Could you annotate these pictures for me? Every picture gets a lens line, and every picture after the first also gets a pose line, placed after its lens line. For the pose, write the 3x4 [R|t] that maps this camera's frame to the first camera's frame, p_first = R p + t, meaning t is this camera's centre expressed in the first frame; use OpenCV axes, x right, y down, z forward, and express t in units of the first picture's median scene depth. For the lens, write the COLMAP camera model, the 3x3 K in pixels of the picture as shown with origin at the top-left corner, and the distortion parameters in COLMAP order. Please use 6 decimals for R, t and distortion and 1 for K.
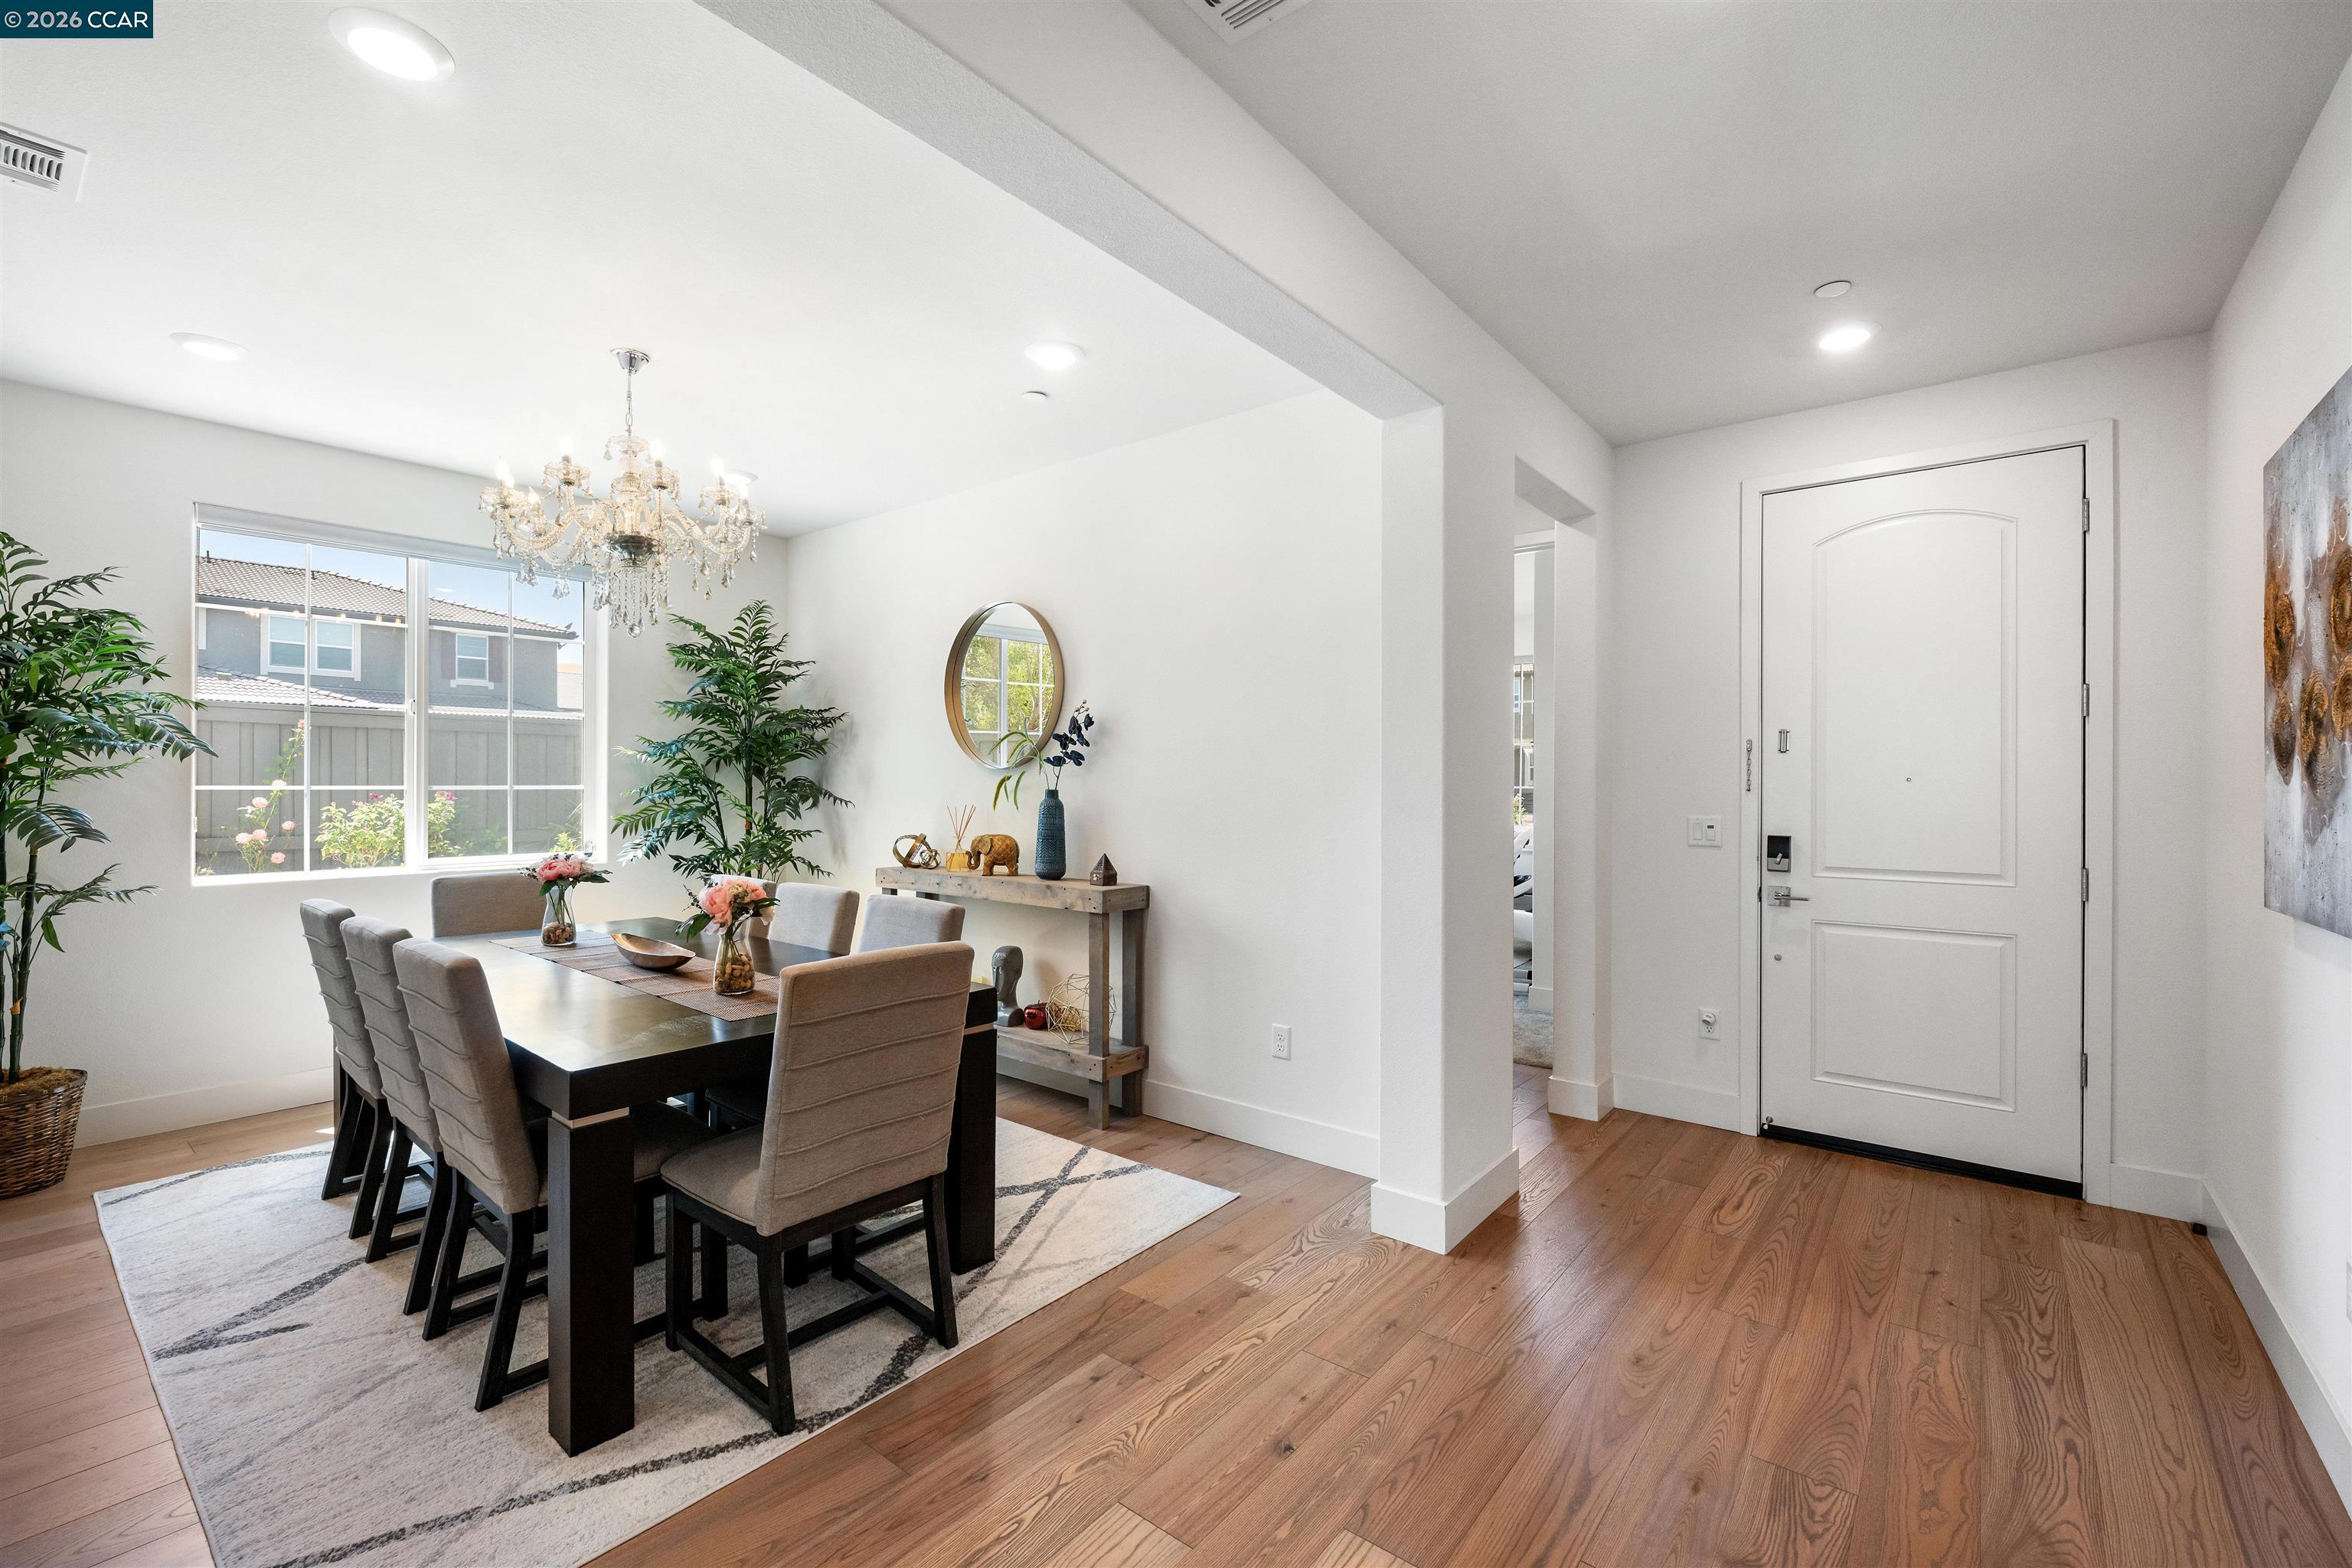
lens RADIAL K [[988.8, 0, 1183.1], [0, 988.8, 746.9], [0, 0, 1]] dist [0.000018, 0.000363]
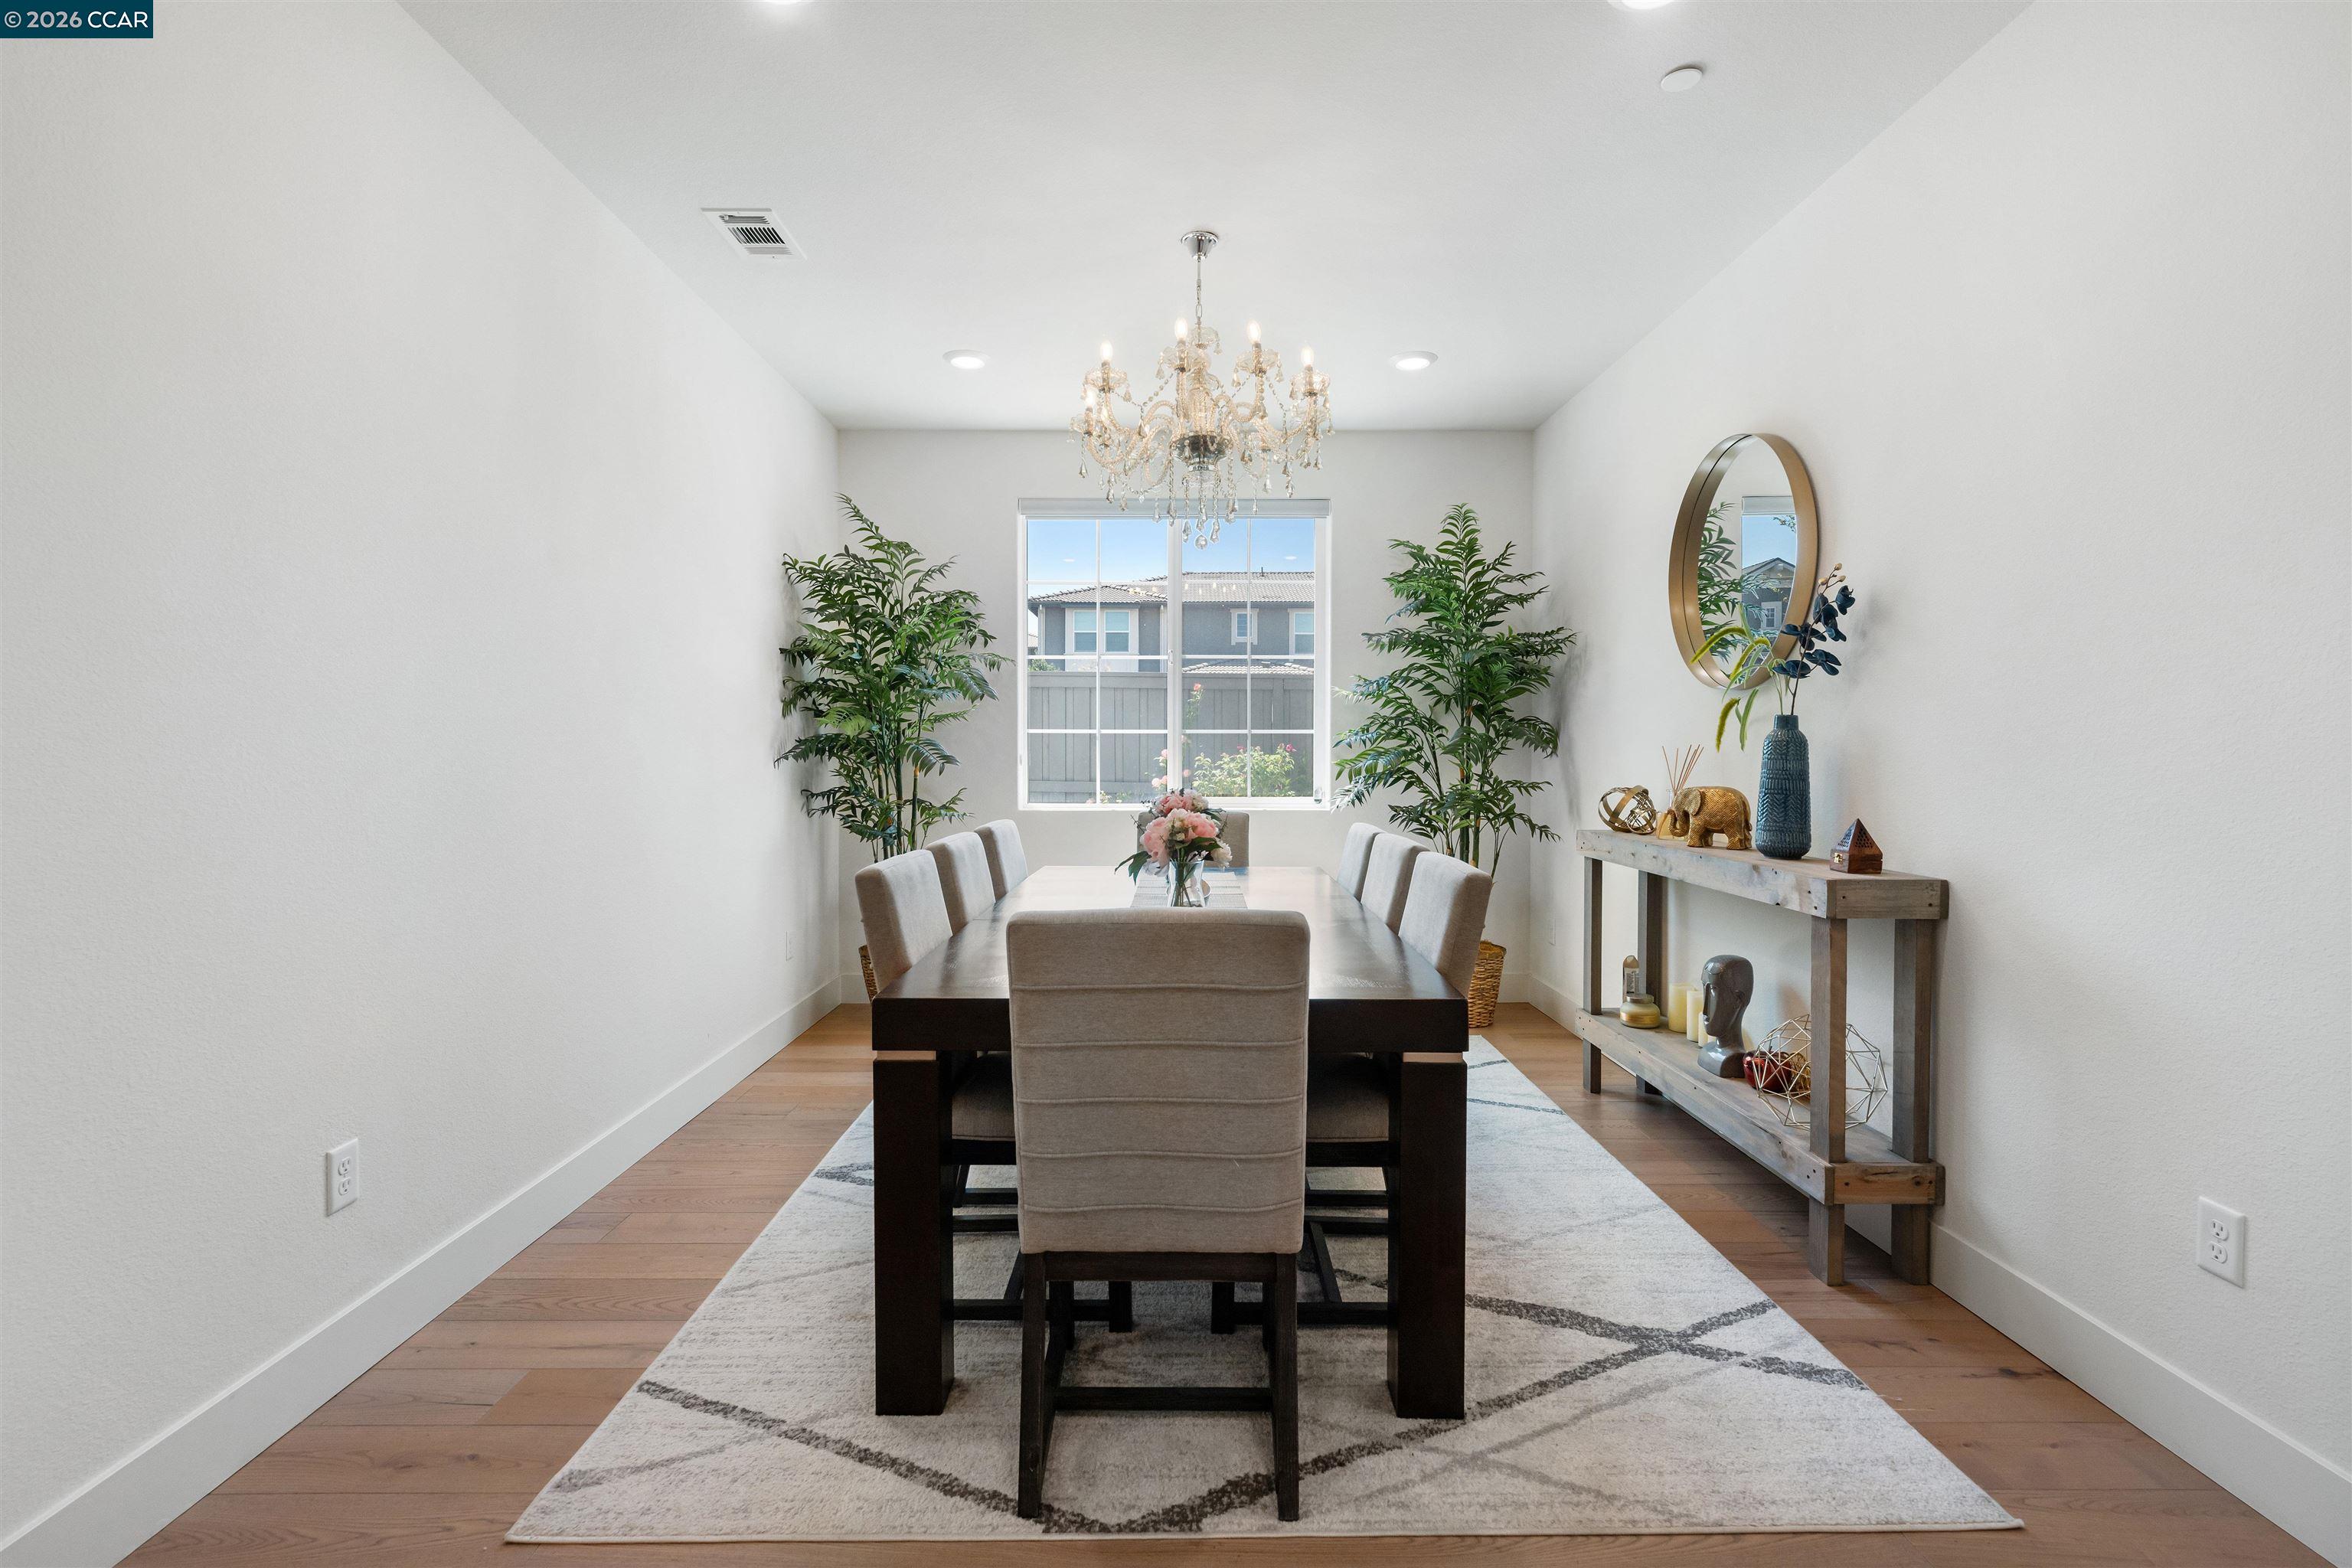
lens RADIAL K [[1083.7, 0, 1176.1], [0, 1083.7, 746.4], [0, 0, 1]] dist [-0.001472, -0.000011]
pose [[0.635342, -0.004688, -0.772217, 0.178077], [0.028580, 0.999439, 0.017447, 0.047217], [0.771702, -0.033154, 0.635120, 0.316425]]
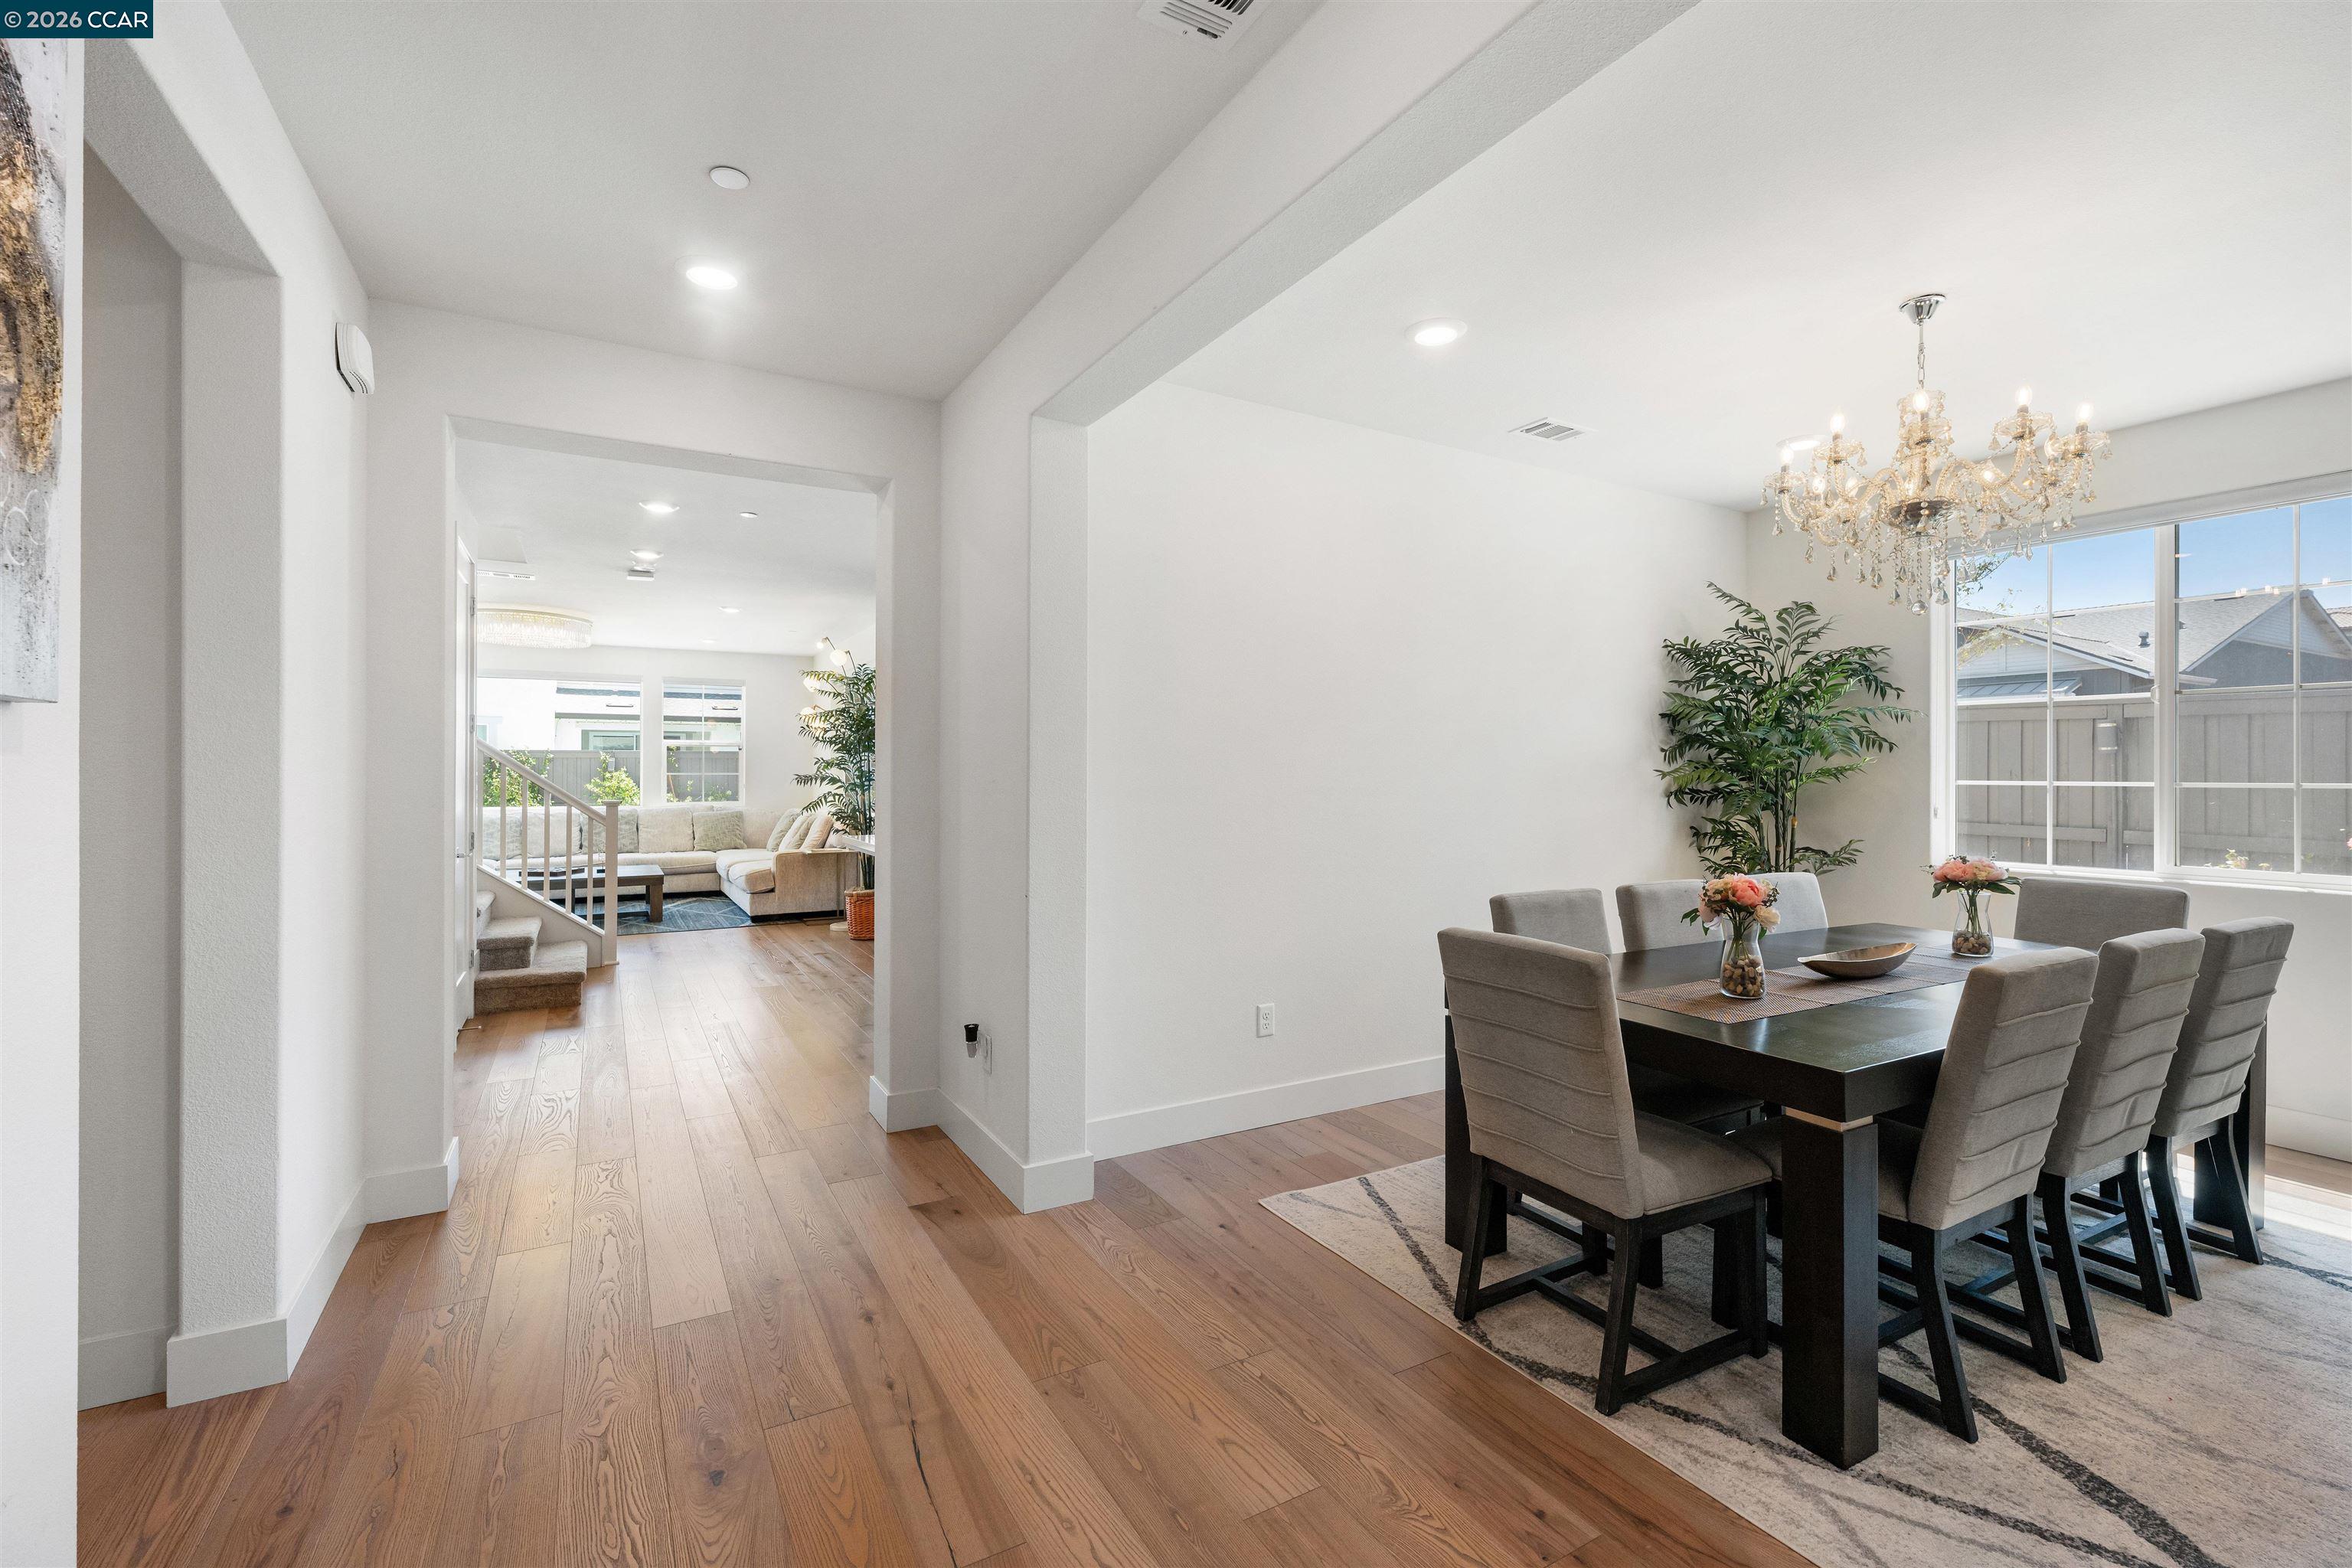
lens RADIAL K [[1005.5, 0, 1172.9], [0, 1005.5, 728.2], [0, 0, 1]] dist [-0.000437, 0.000053]
pose [[-0.361921, -0.045736, -0.931086, 0.489070], [0.028142, 0.997804, -0.059952, 0.024818], [0.931784, -0.047901, -0.359839, 0.631817]]
